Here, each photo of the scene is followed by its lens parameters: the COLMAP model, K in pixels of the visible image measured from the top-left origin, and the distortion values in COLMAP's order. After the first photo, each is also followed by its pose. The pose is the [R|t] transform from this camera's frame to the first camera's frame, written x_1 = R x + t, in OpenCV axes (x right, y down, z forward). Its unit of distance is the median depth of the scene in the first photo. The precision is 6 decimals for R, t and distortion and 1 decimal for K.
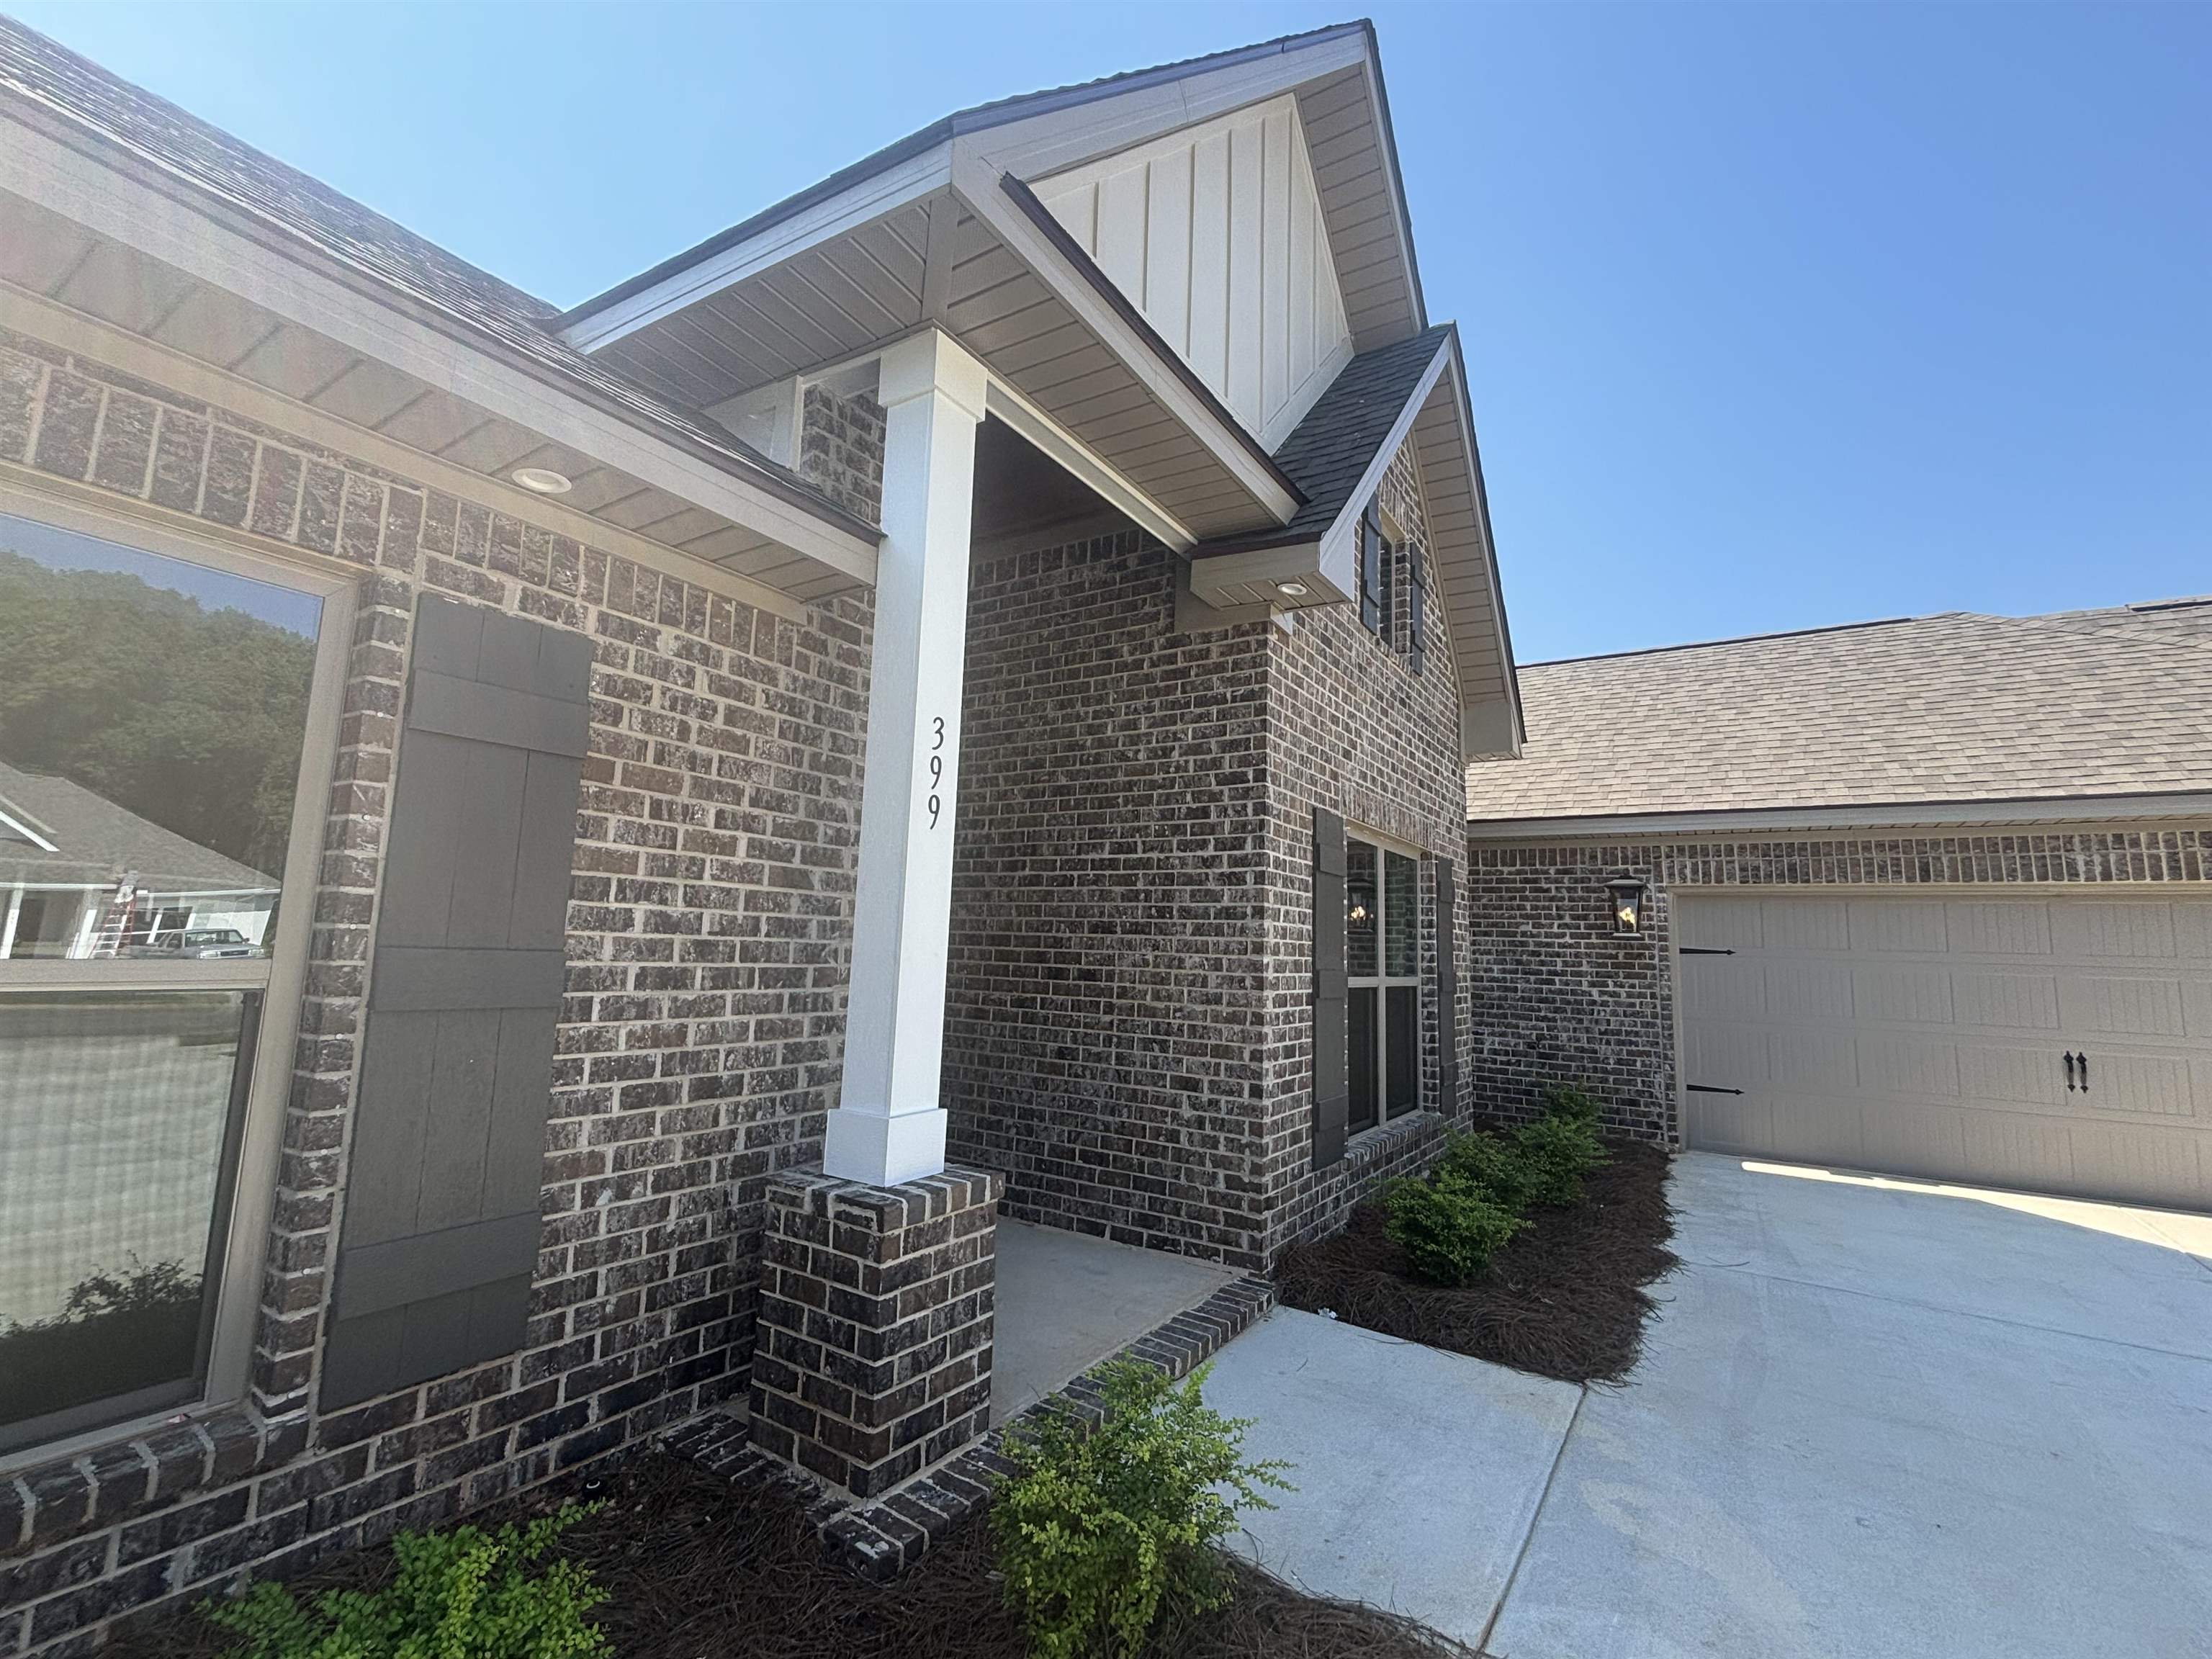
lens RADIAL K [[978.5, 0, 1108.3], [0, 978.5, 814.2], [0, 0, 1]] dist [0.003991, -0.000200]
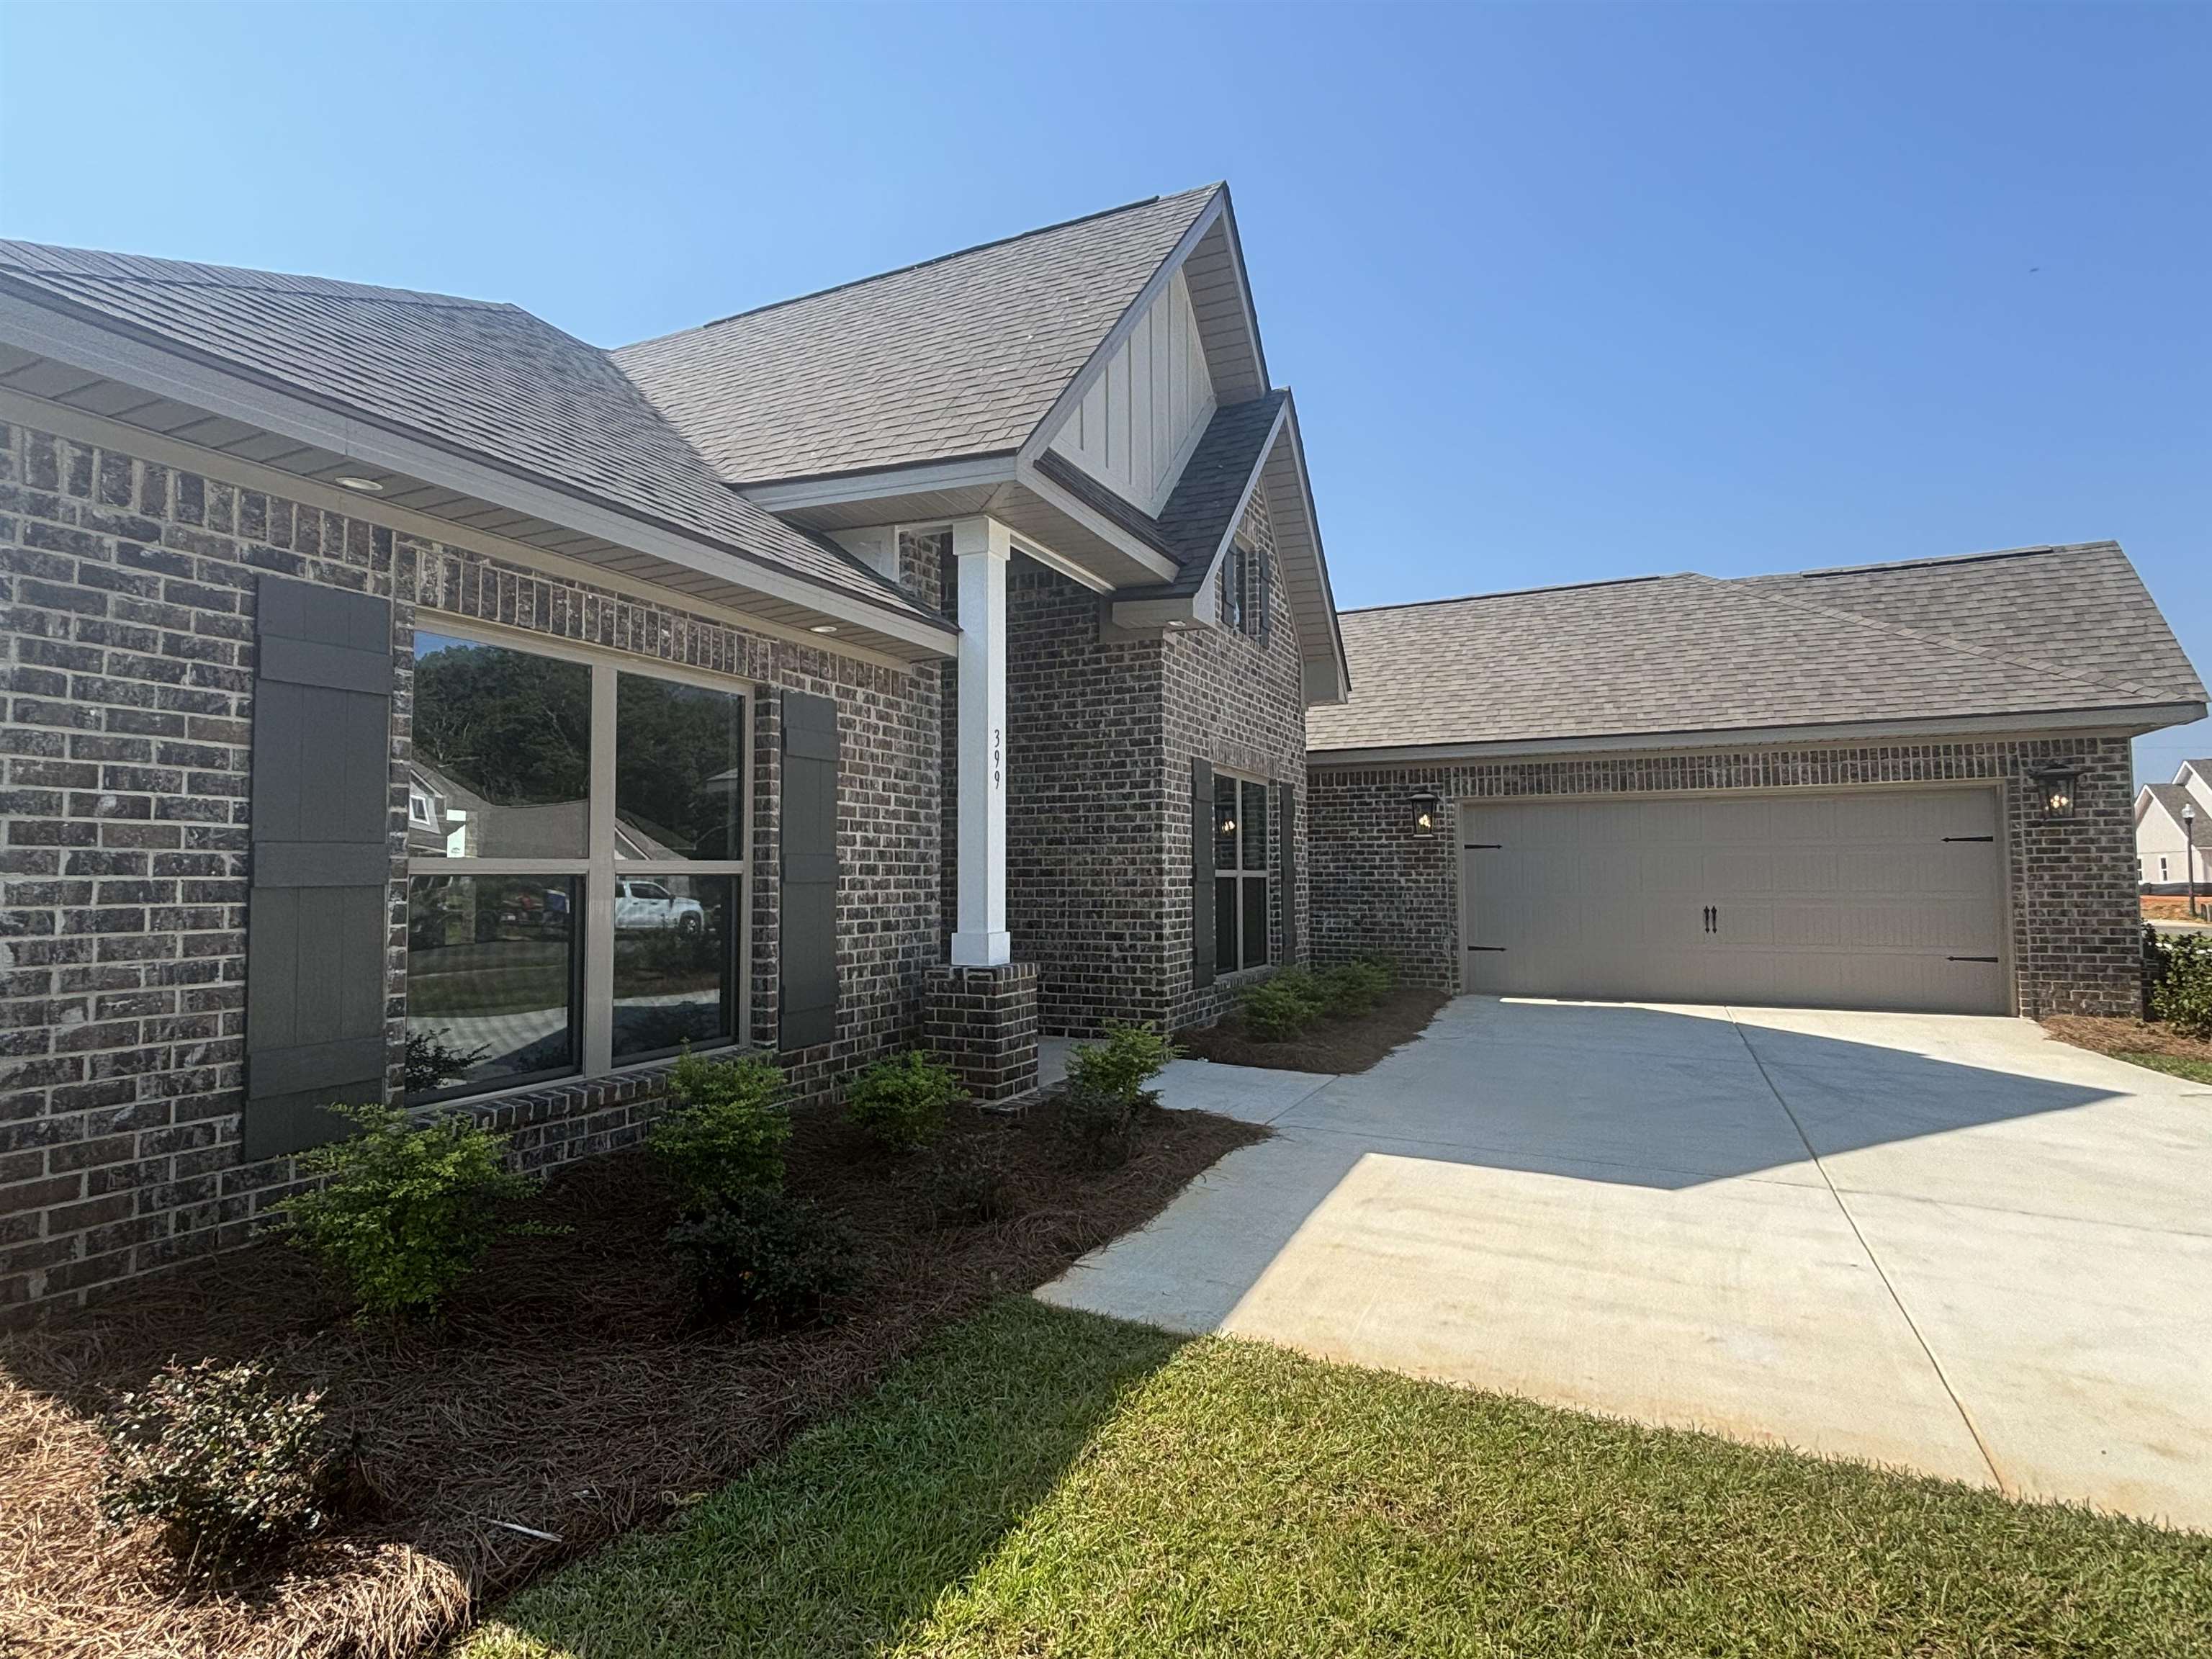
lens RADIAL K [[1122.0, 0, 1105.6], [0, 1122.0, 831.2], [0, 0, 1]] dist [0.003460, 0.000180]
pose [[0.991057, -0.032077, 0.129529, -0.161852], [0.019173, 0.994836, 0.099667, -0.074006], [-0.132057, -0.096292, 0.986554, -0.758327]]
